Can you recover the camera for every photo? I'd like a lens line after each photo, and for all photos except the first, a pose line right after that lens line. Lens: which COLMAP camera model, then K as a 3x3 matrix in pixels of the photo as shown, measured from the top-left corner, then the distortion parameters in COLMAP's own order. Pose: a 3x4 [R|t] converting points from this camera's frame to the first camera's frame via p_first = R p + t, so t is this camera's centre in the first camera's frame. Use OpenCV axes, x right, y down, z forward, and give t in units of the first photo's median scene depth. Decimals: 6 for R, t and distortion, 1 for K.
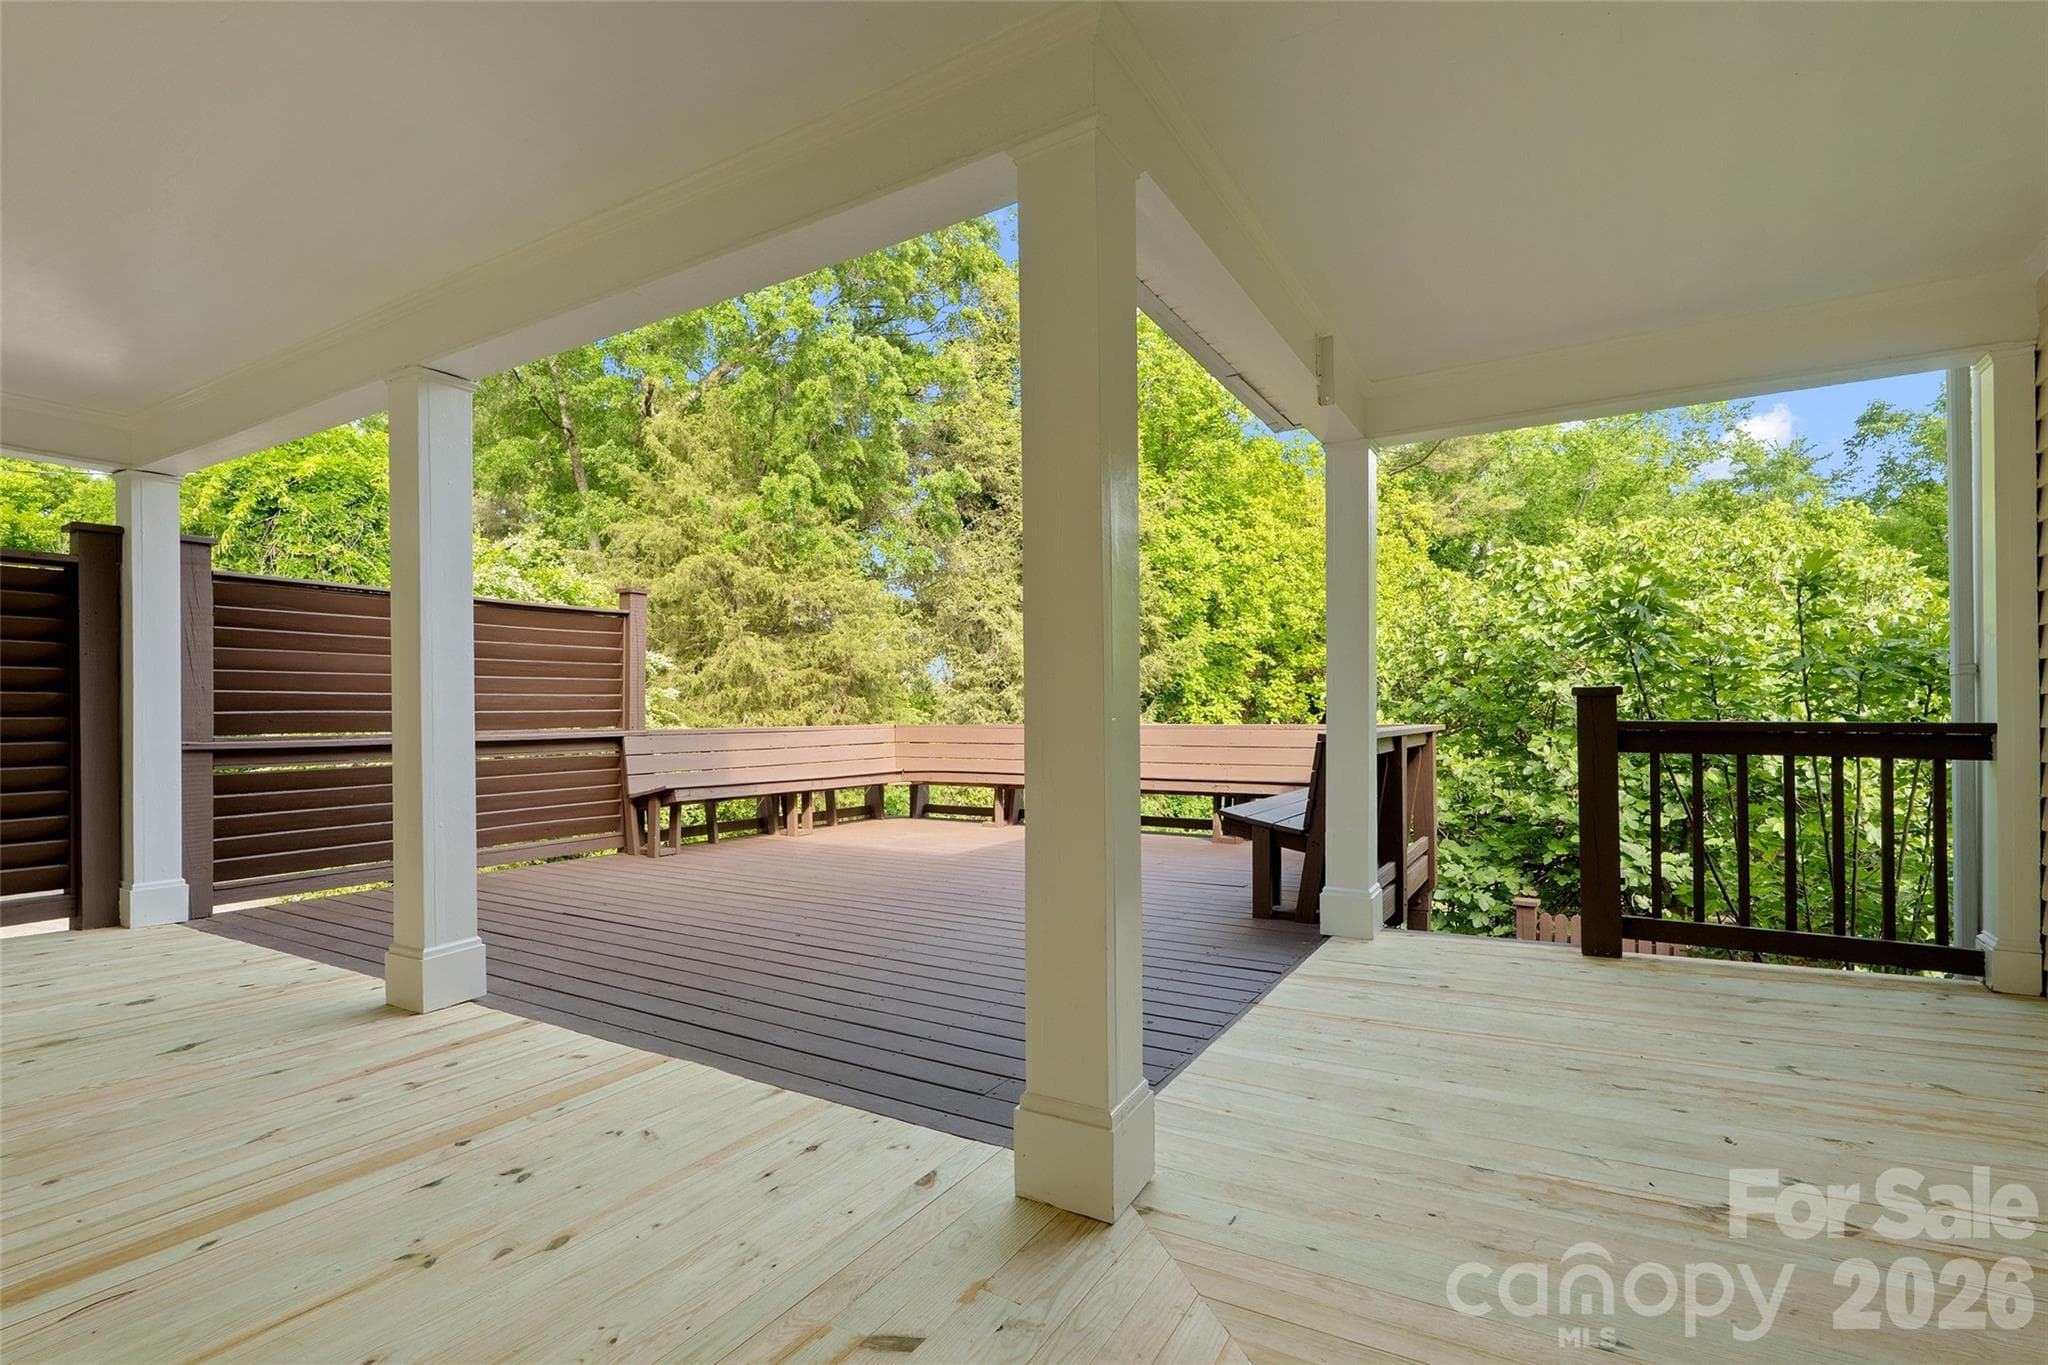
lens RADIAL K [[959.4, 0, 1032.4], [0, 959.4, 705.1], [0, 0, 1]] dist [-0.000151, -0.000324]
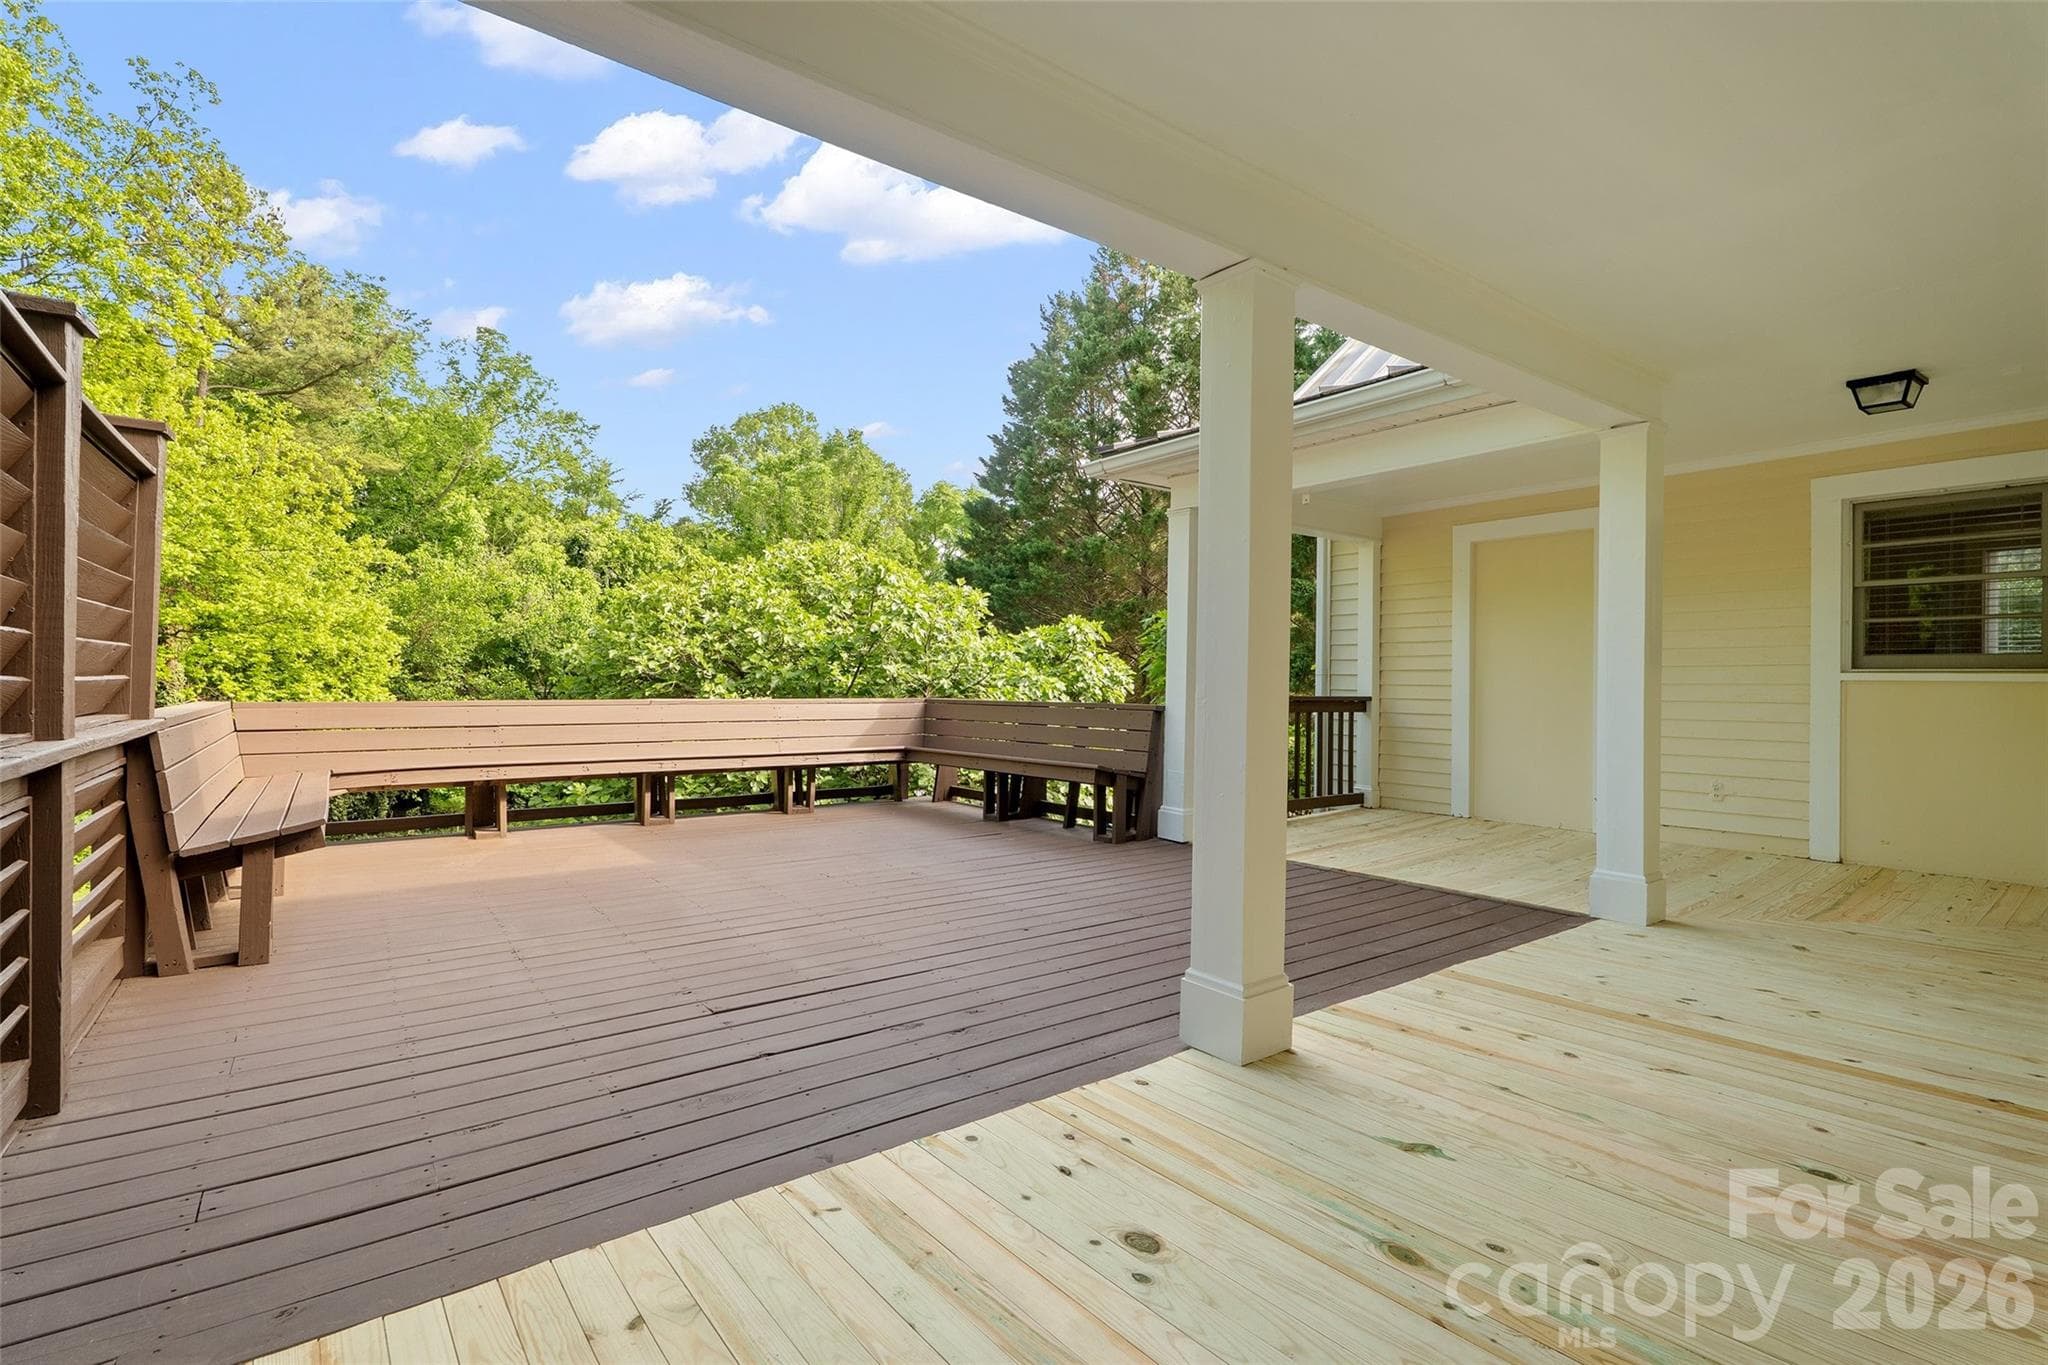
lens RADIAL K [[959.4, 0, 1032.4], [0, 959.4, 705.1], [0, 0, 1]] dist [-0.000151, -0.000324]
pose [[0.373167, -0.009066, 0.927720, -1.570179], [-0.015971, 0.999741, 0.016194, 0.018514], [-0.927627, -0.020860, 0.372925, 0.959848]]
